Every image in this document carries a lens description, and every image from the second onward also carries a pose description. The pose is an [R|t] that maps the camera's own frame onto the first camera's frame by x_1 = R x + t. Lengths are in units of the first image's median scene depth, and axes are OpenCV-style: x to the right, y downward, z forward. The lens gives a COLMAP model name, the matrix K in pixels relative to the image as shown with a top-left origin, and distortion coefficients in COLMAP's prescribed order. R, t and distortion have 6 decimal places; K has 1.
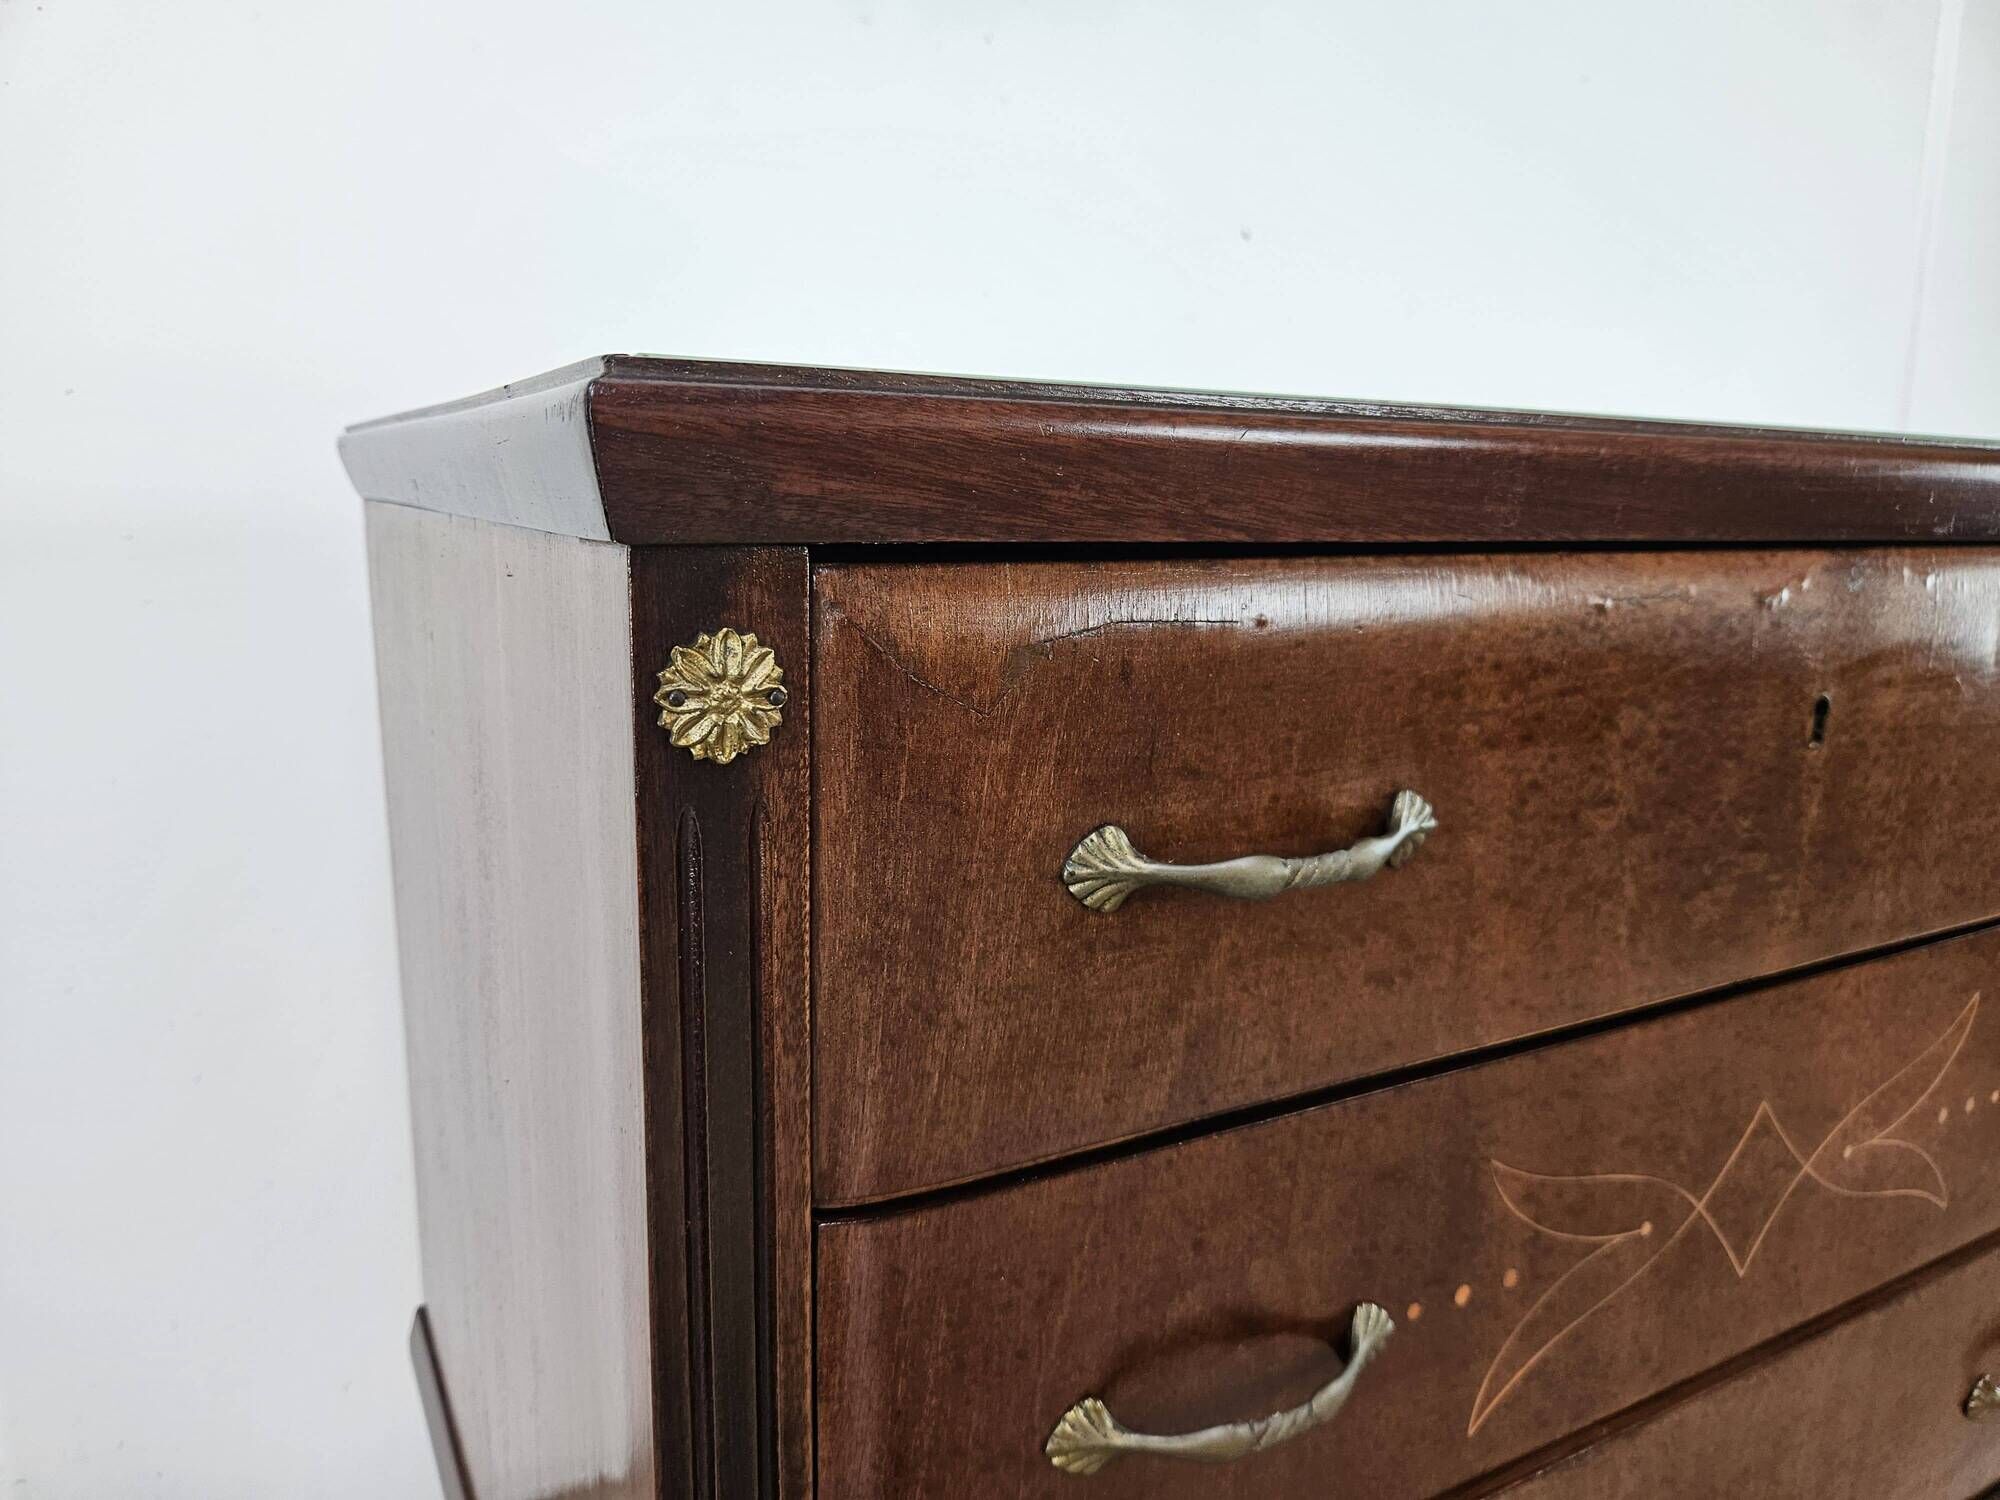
lens RADIAL K [[1379.9, 0, 995.4], [0, 1379.9, 737.8], [0, 0, 1]] dist [0.046856, -0.048635]
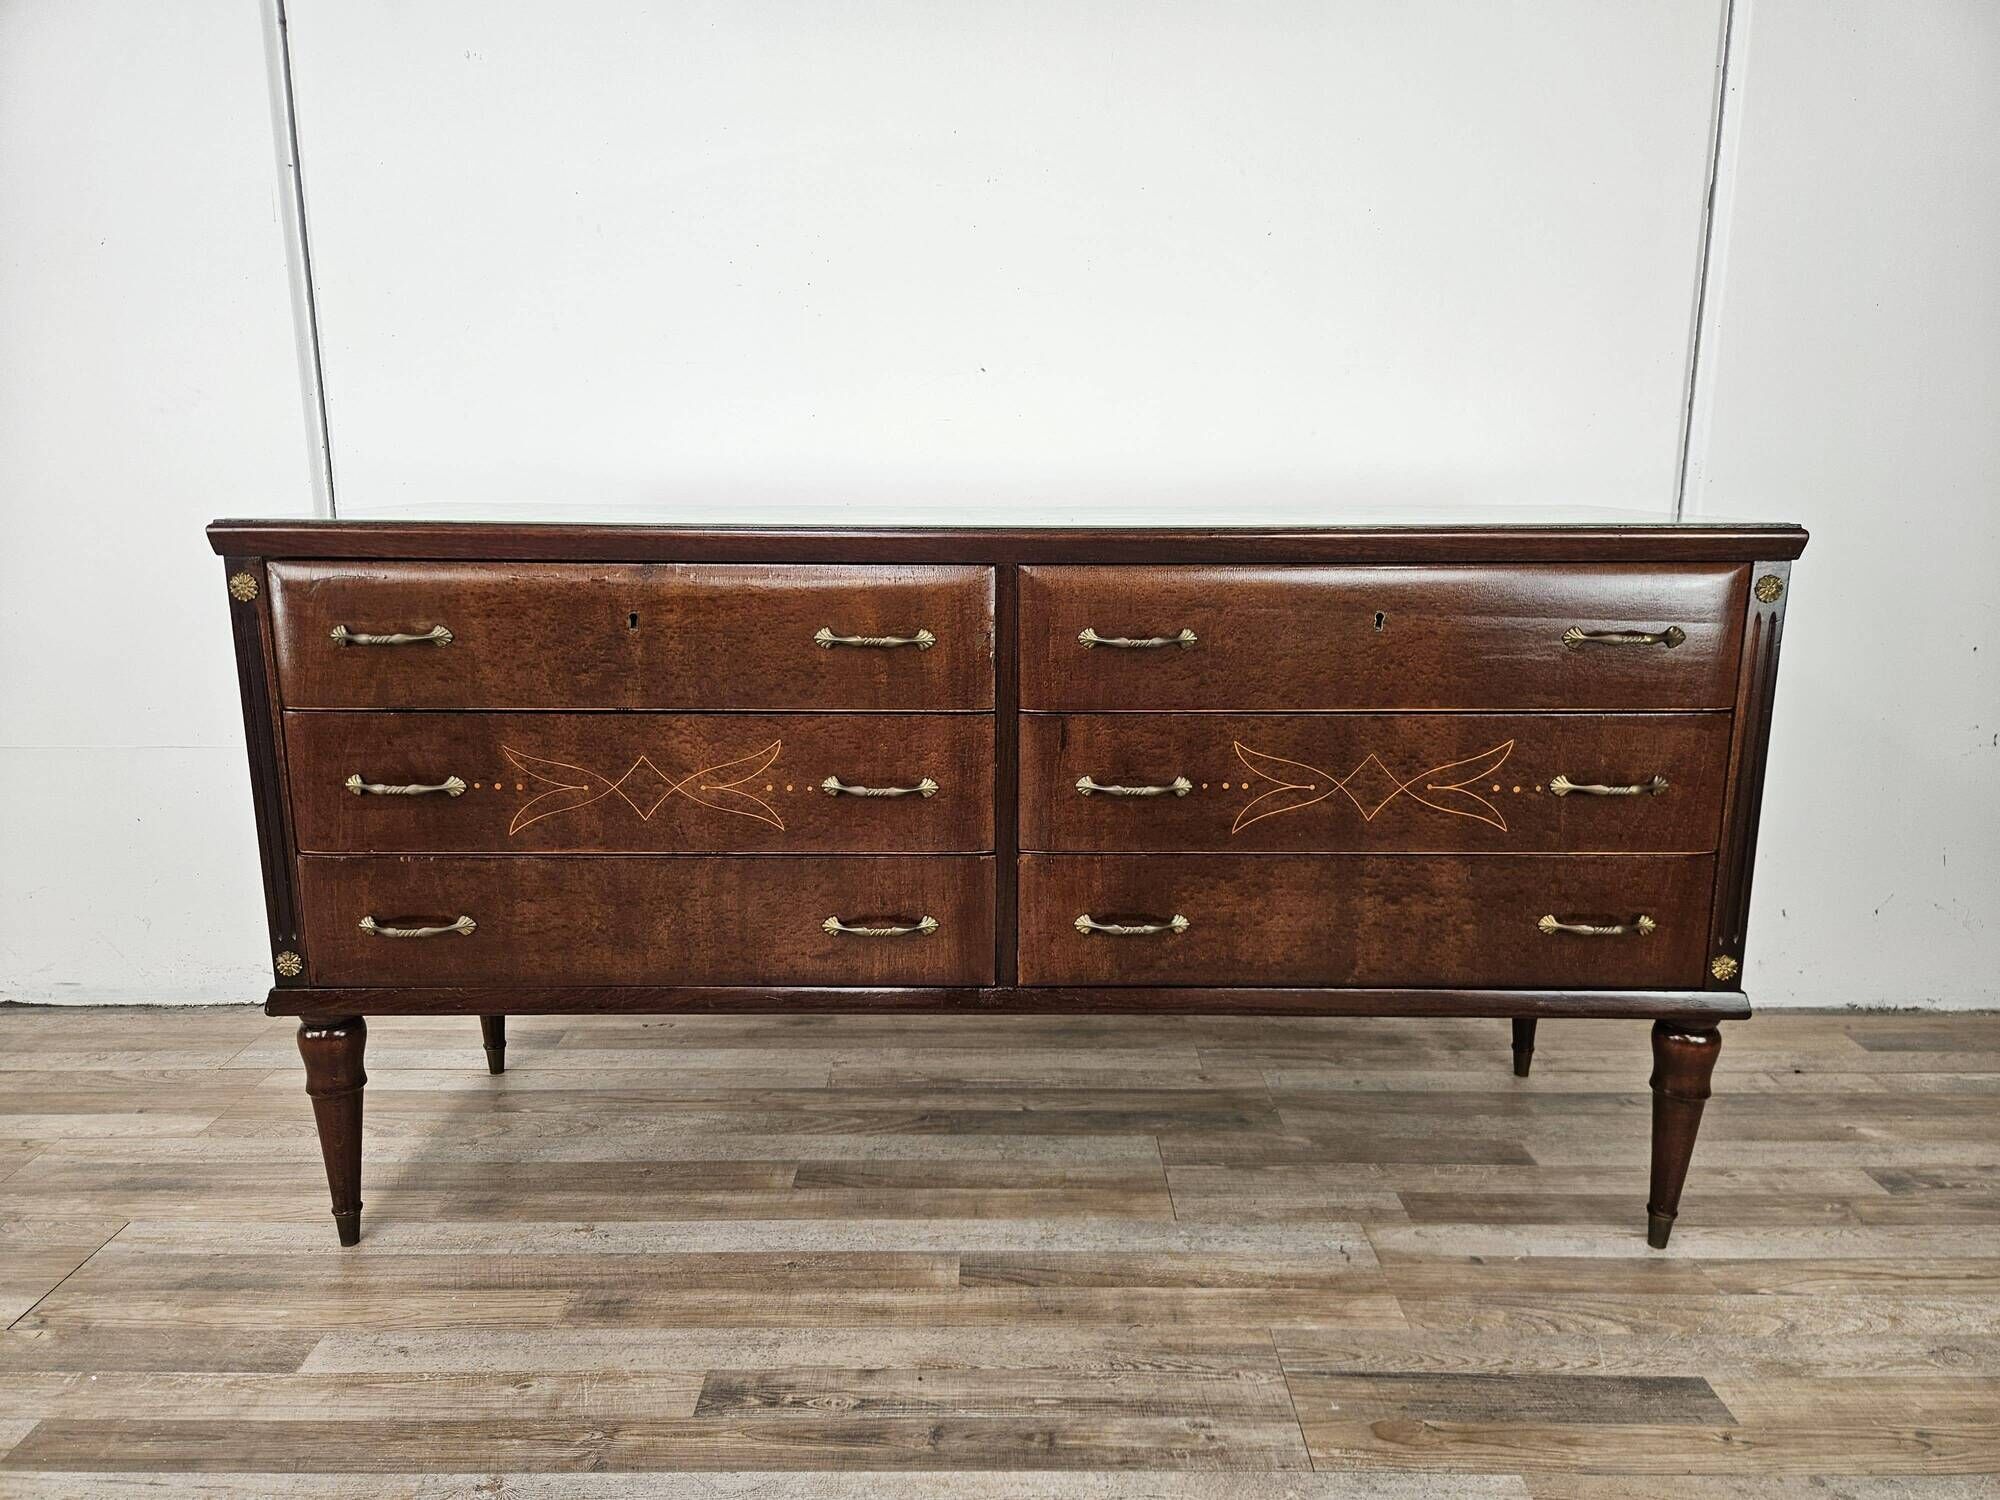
lens RADIAL K [[1379.9, 0, 998.6], [0, 1379.9, 730.0], [0, 0, 1]] dist [0.046856, -0.048635]
pose [[0.871285, 0.083633, -0.483600, 3.124221], [-0.077313, 0.996459, 0.033033, 0.070961], [0.484650, 0.008608, 0.874666, -1.379486]]
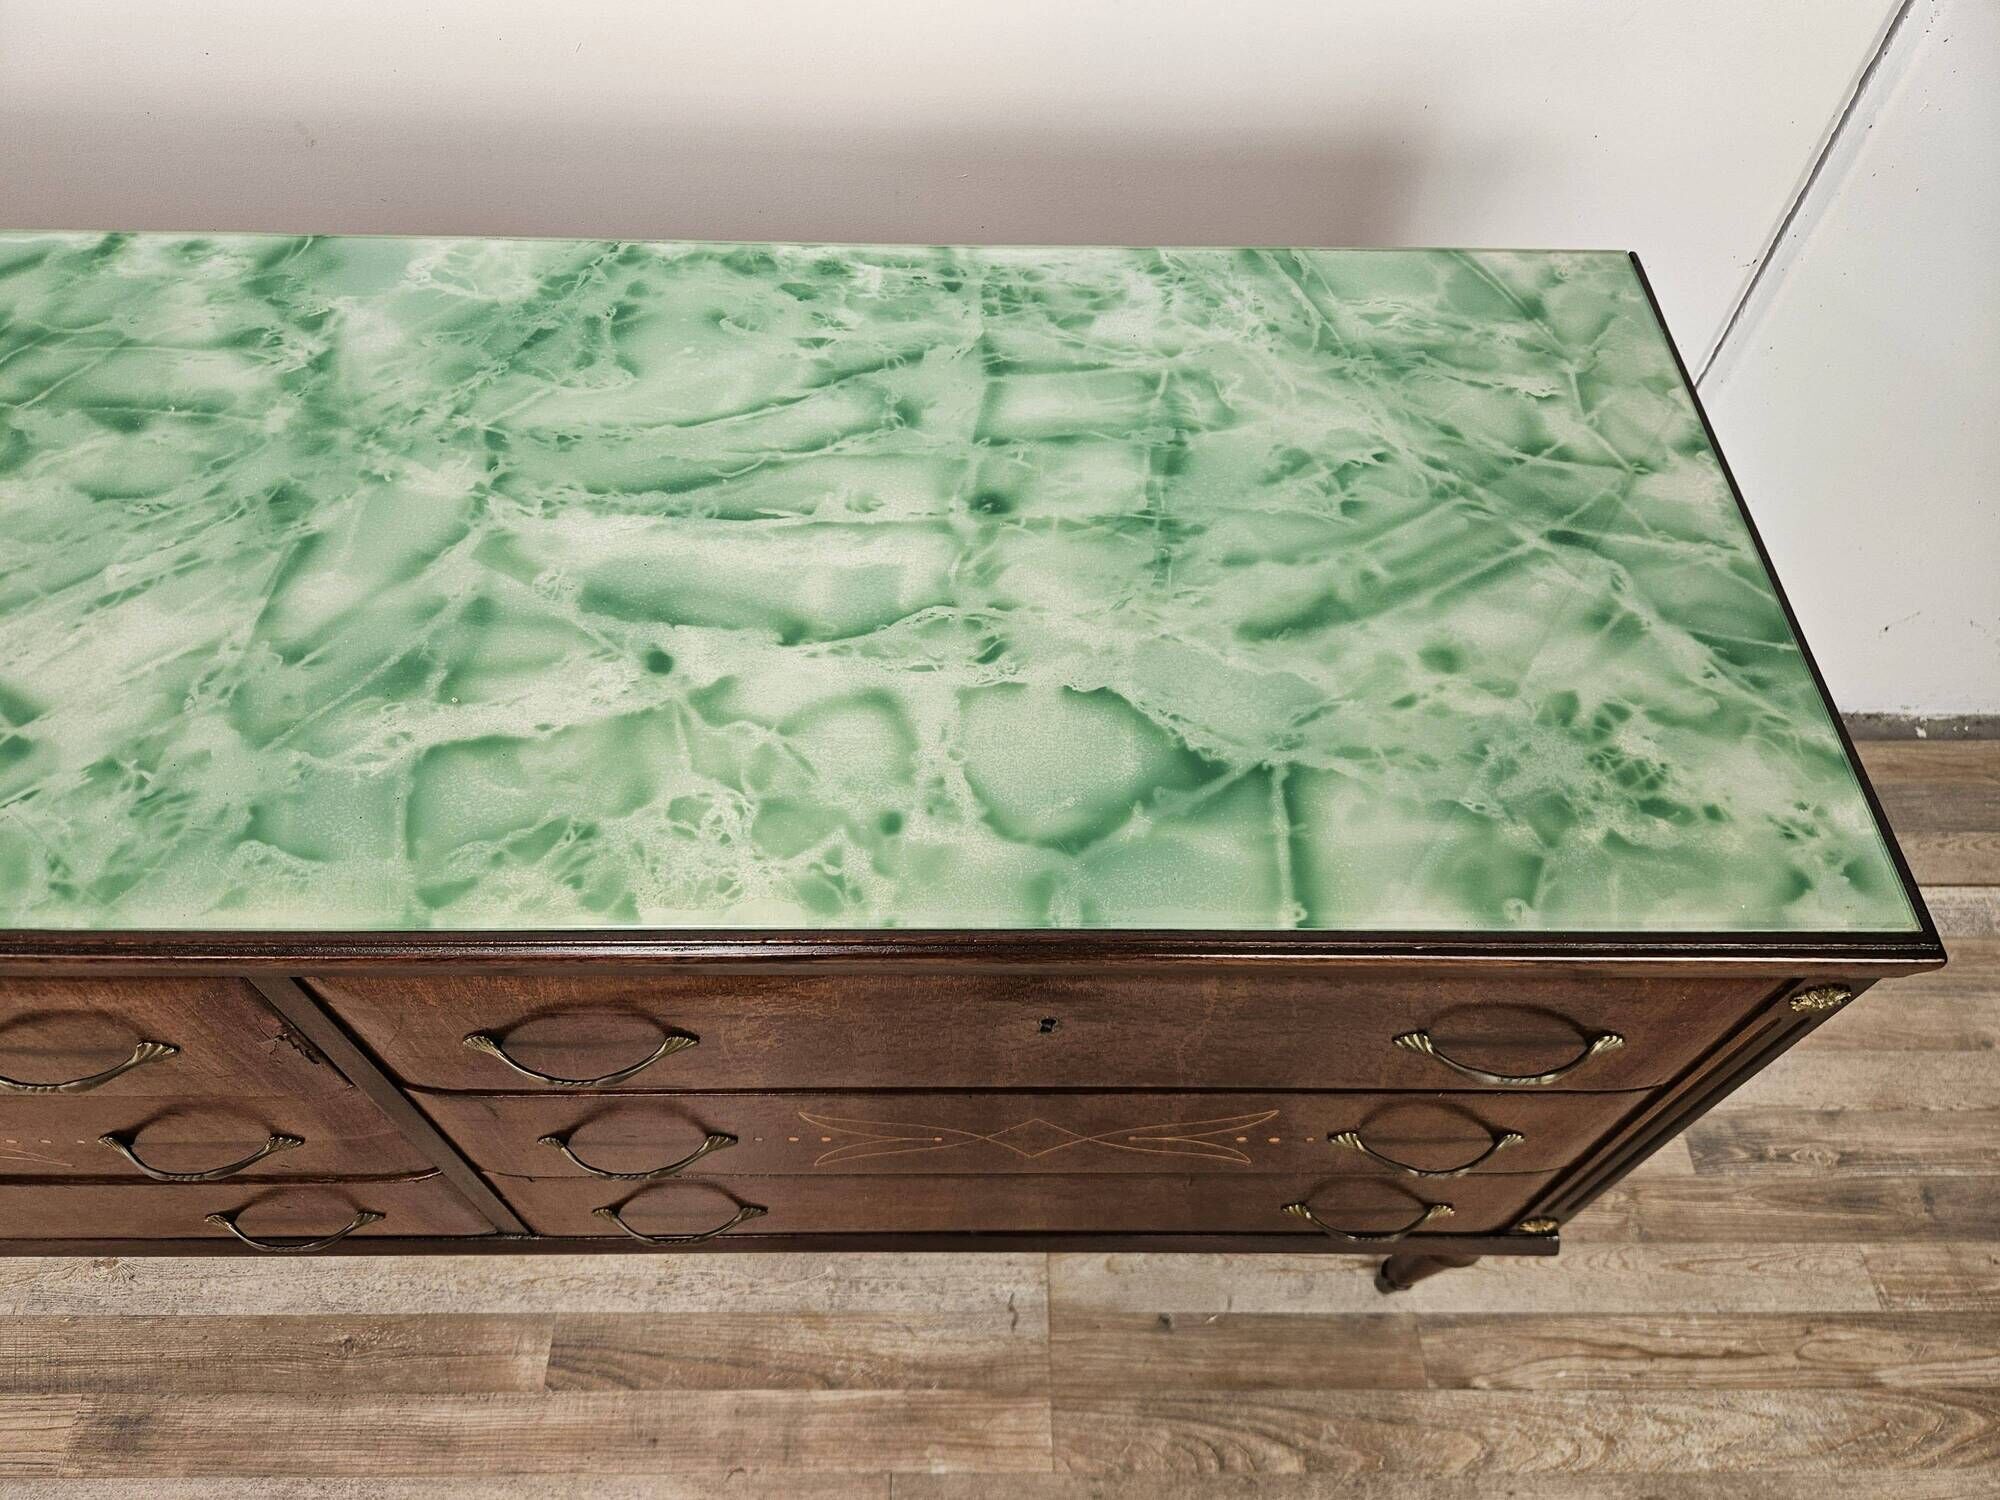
lens RADIAL K [[1379.9, 0, 996.3], [0, 1379.9, 767.0], [0, 0, 1]] dist [0.046856, -0.048635]
pose [[0.874021, 0.404674, -0.268936, 2.551940], [-0.095644, 0.685952, 0.721334, -1.638699], [0.476382, -0.604739, 0.638241, 1.104630]]
